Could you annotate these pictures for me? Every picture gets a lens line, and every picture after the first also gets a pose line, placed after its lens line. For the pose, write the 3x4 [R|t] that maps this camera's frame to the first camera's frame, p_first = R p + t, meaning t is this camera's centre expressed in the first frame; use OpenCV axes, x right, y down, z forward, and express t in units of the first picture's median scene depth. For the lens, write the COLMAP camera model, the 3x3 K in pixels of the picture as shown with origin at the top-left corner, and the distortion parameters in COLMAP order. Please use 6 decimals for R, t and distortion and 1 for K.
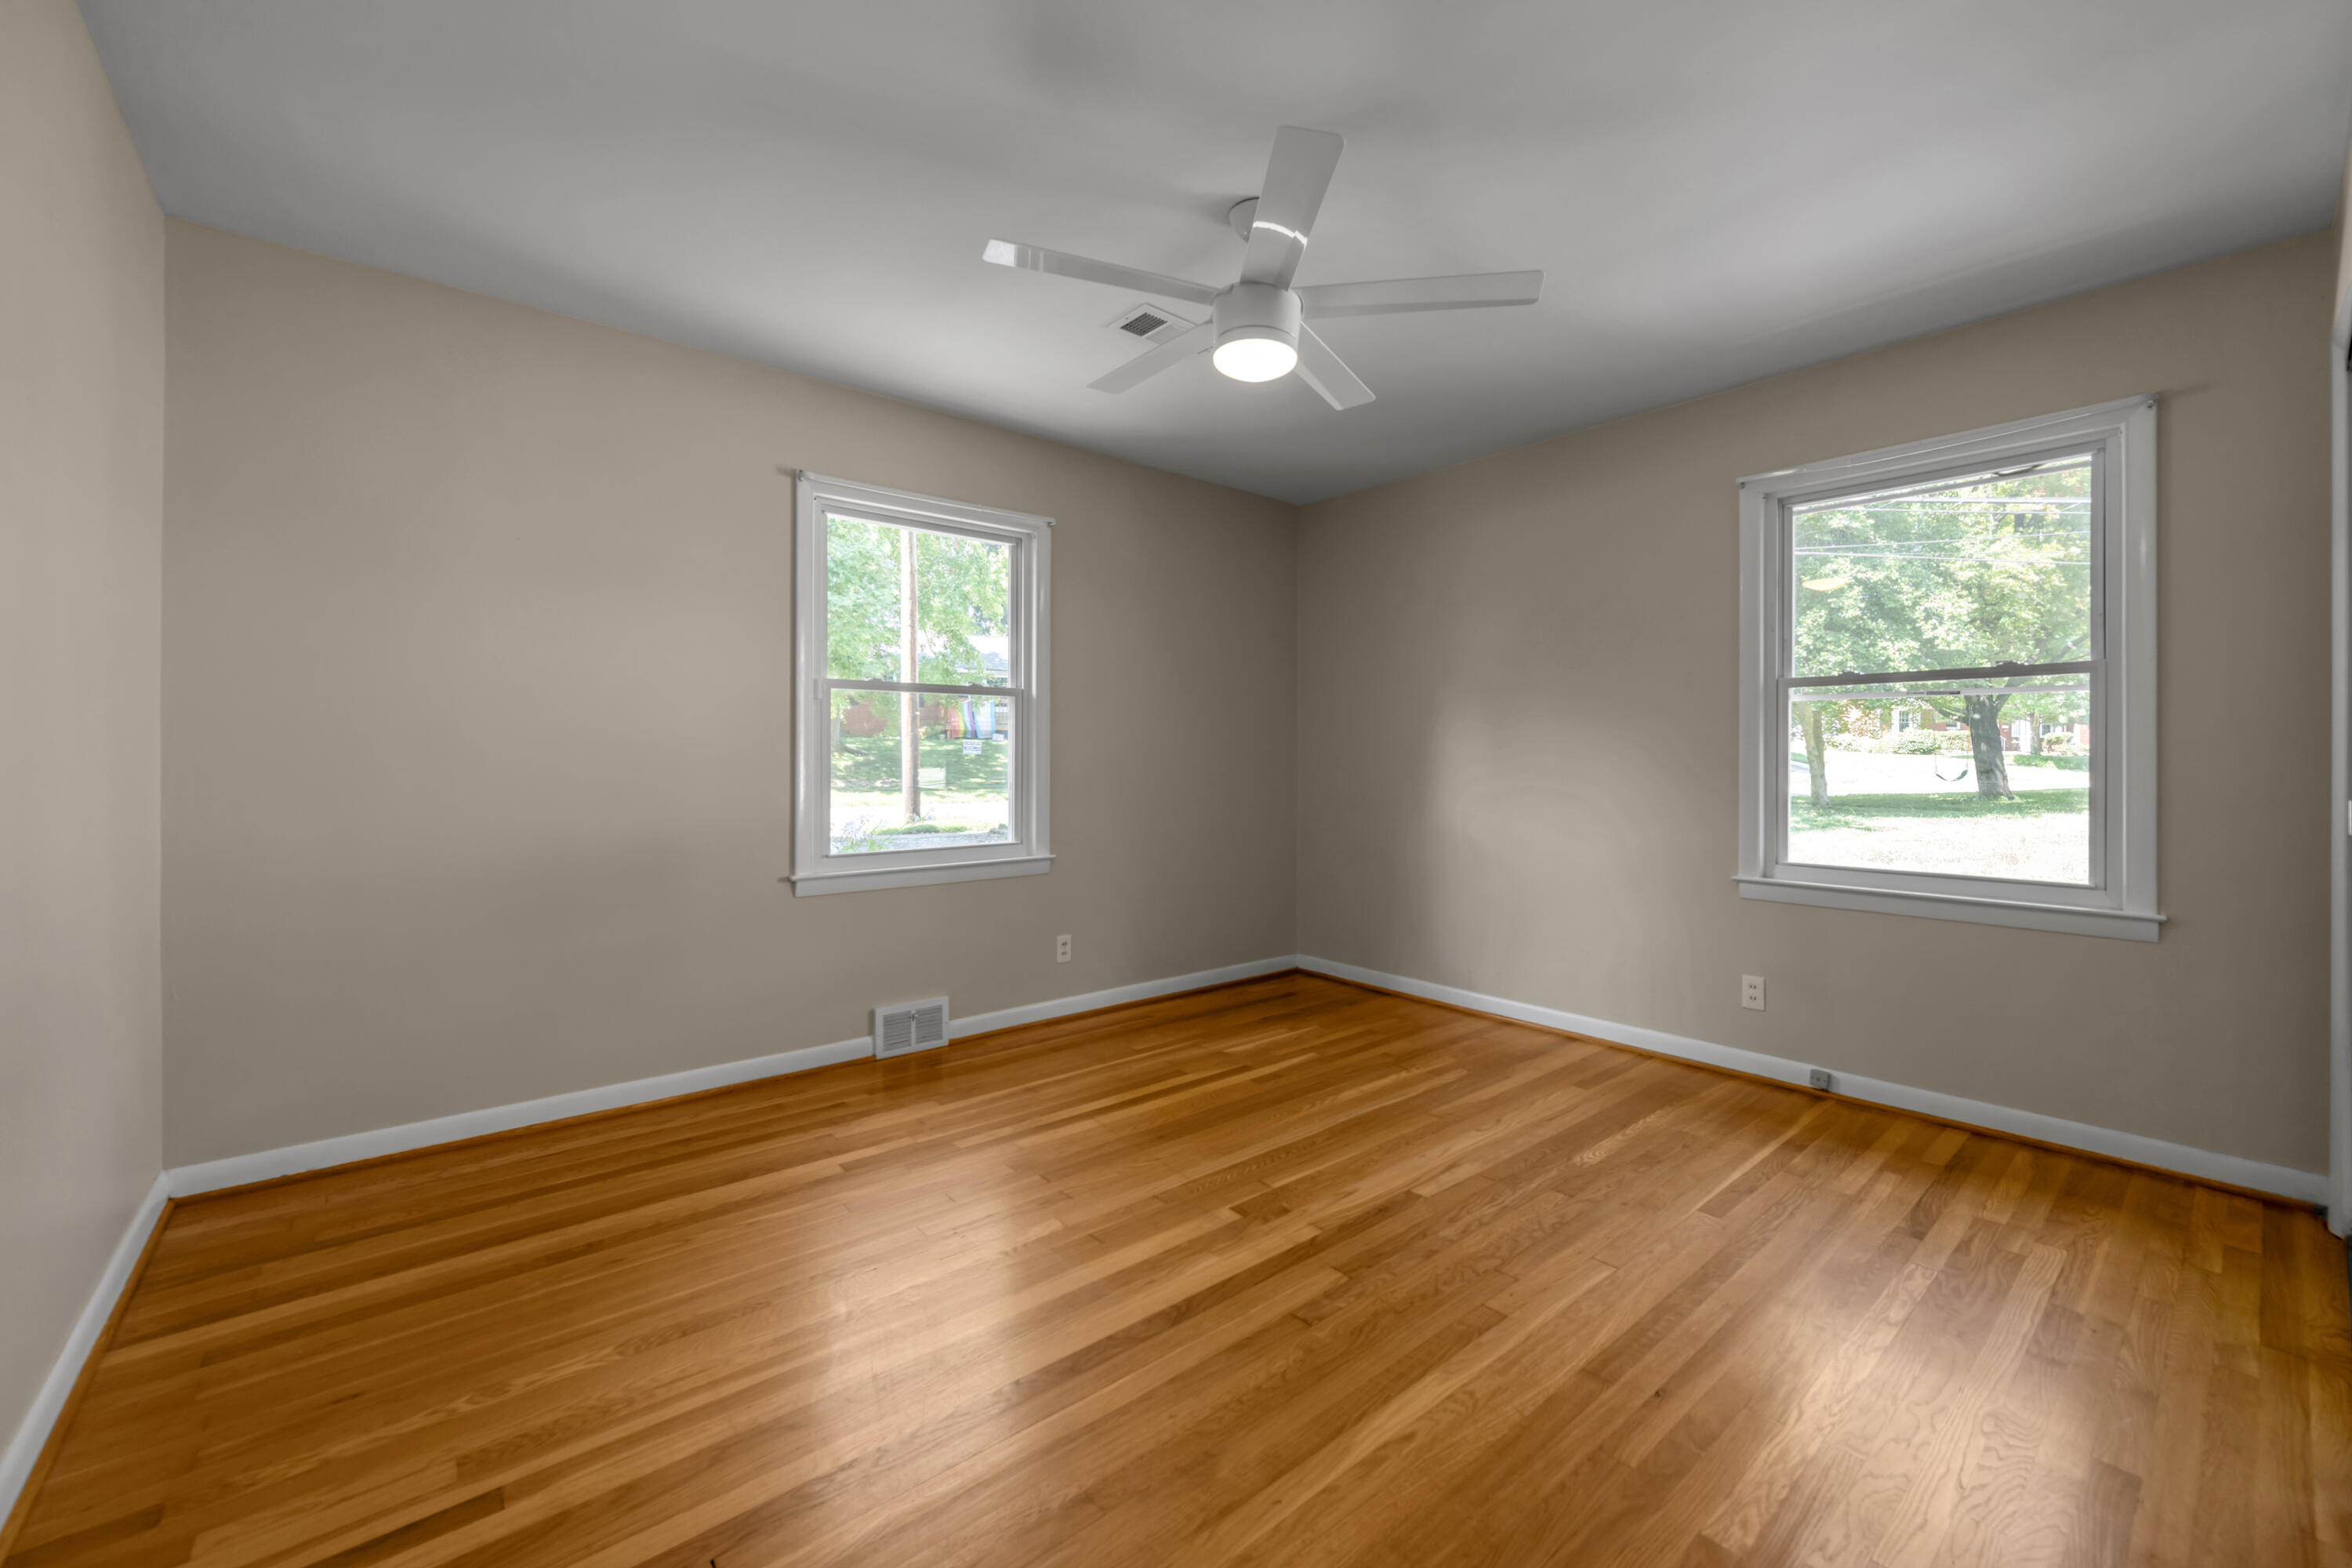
lens RADIAL K [[938.2, 0, 1184.4], [0, 938.2, 768.0], [0, 0, 1]] dist [-0.000284, -0.000380]
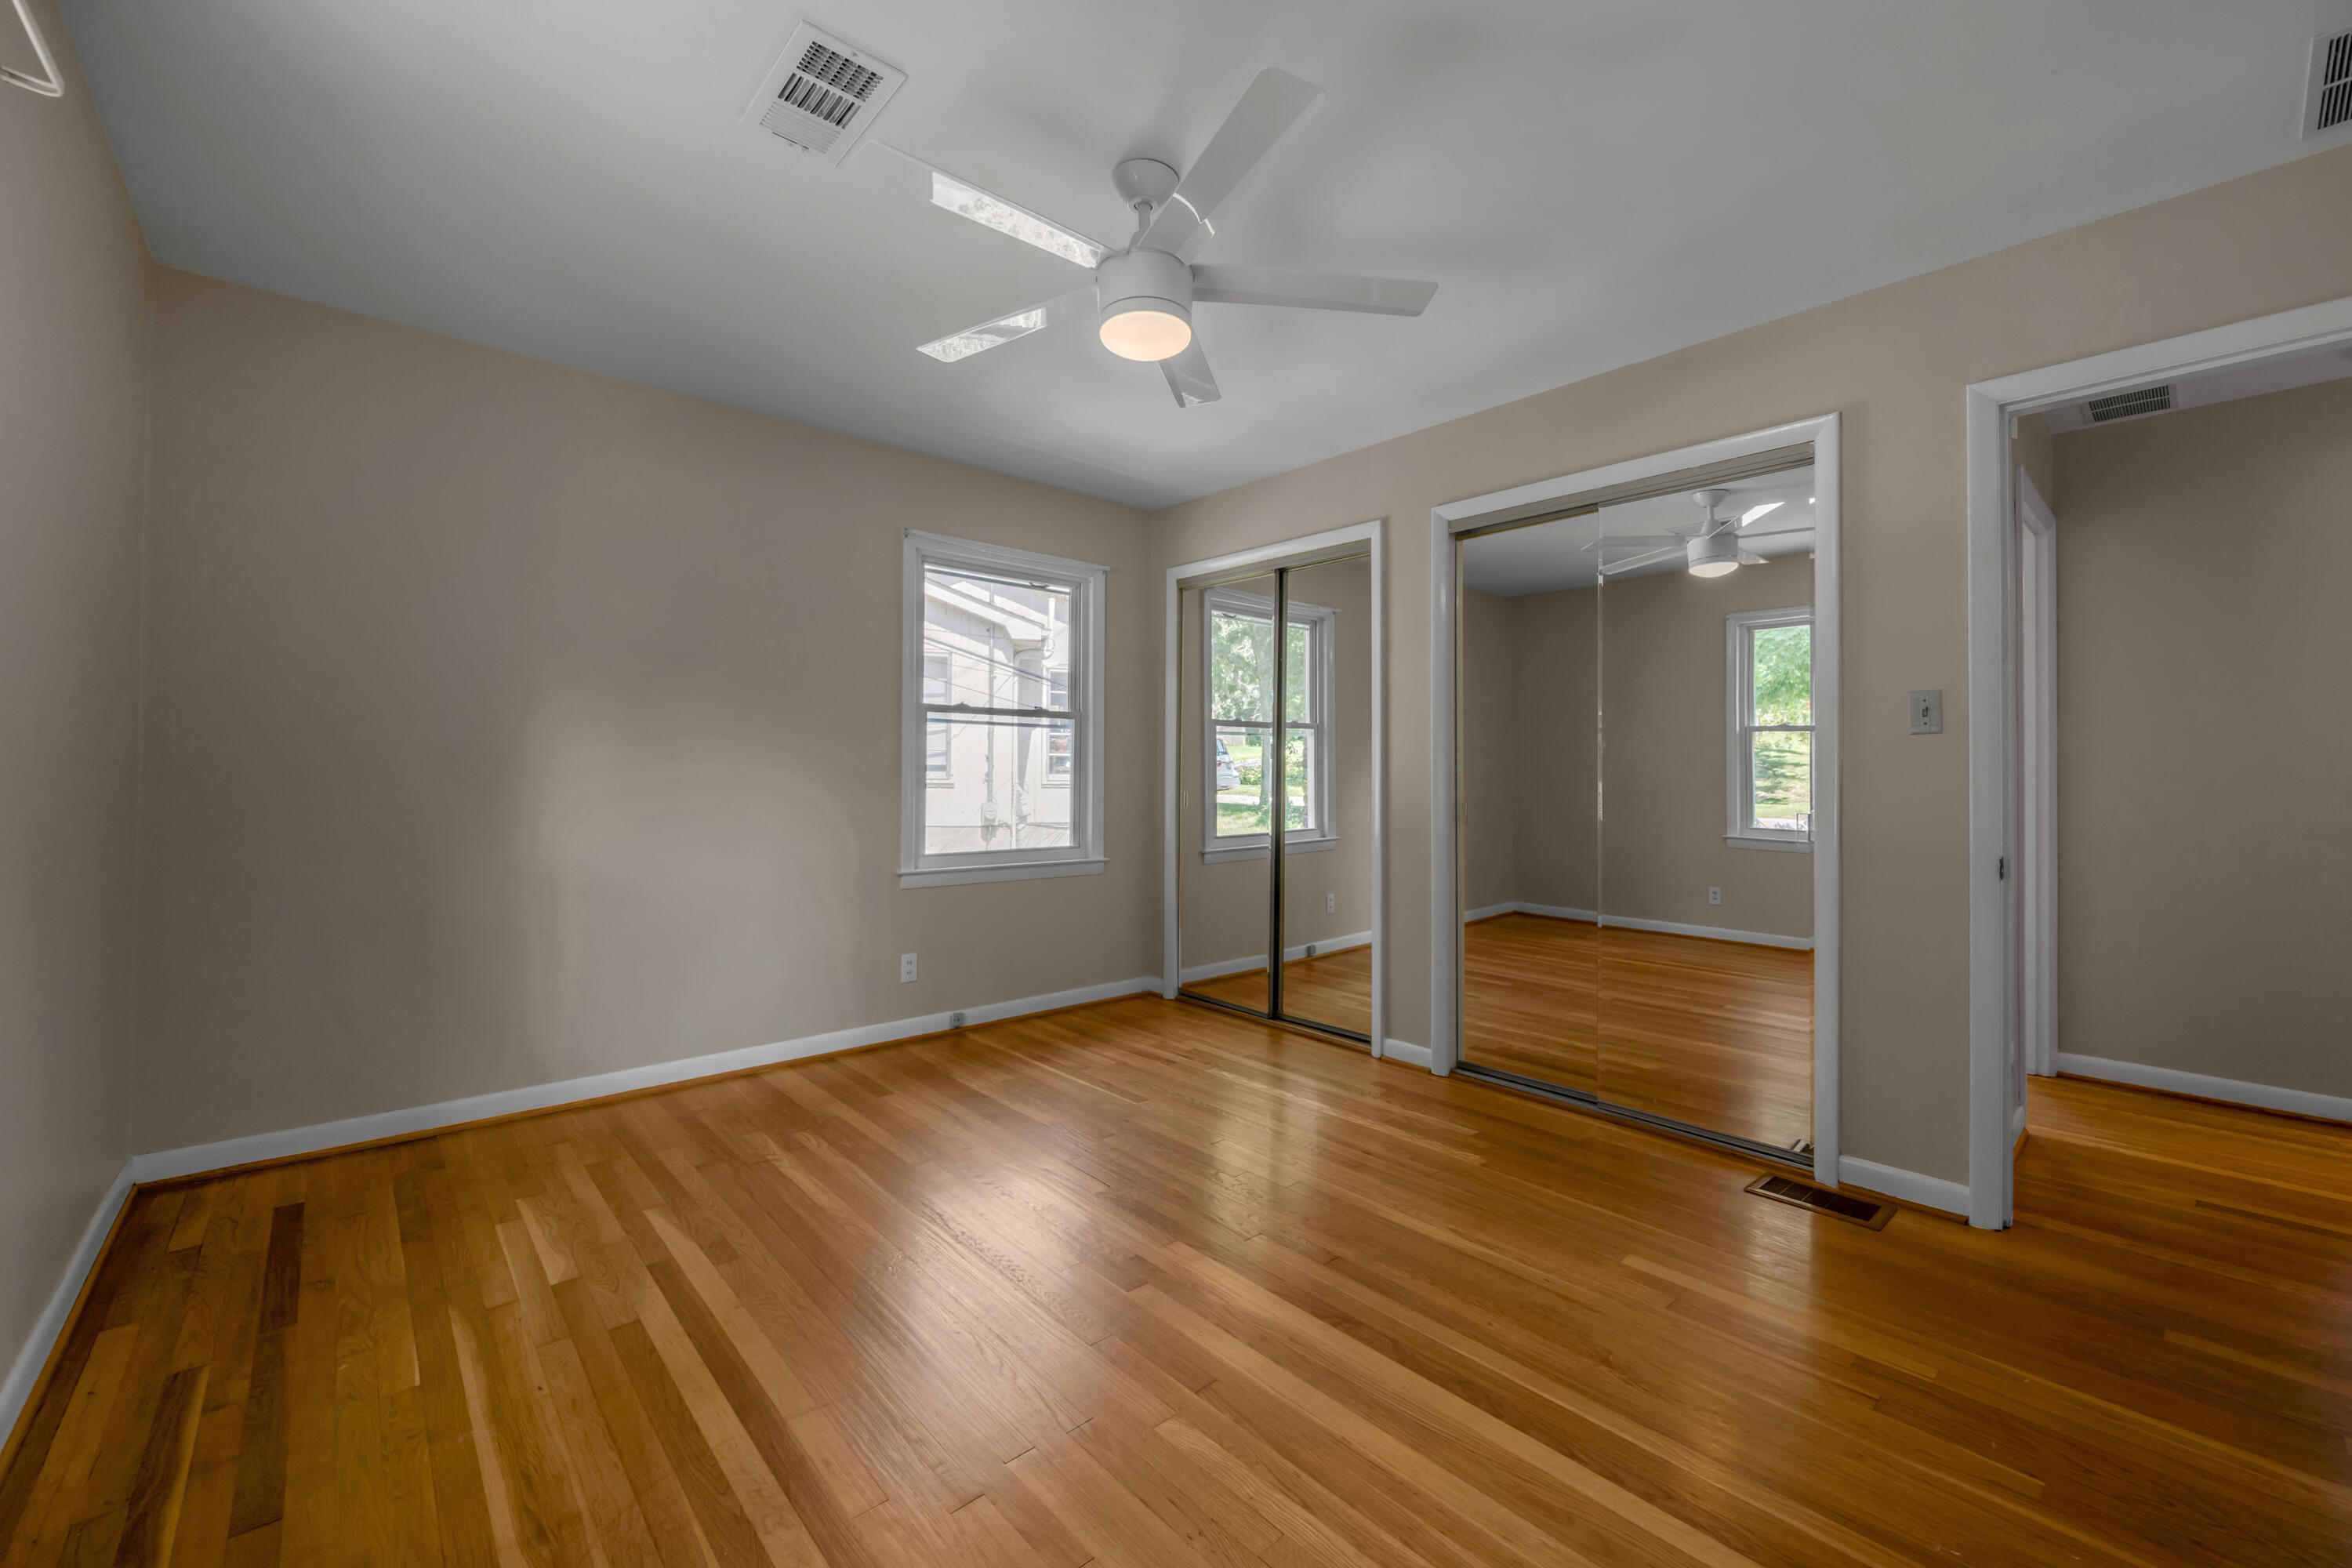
lens RADIAL K [[938.2, 0, 1188.7], [0, 938.2, 771.5], [0, 0, 1]] dist [-0.000284, -0.000380]
pose [[-0.034815, -0.002026, 0.999392, -0.629369], [-0.003976, 0.999990, 0.001889, -0.011951], [-0.999386, -0.003908, -0.034823, 0.745689]]
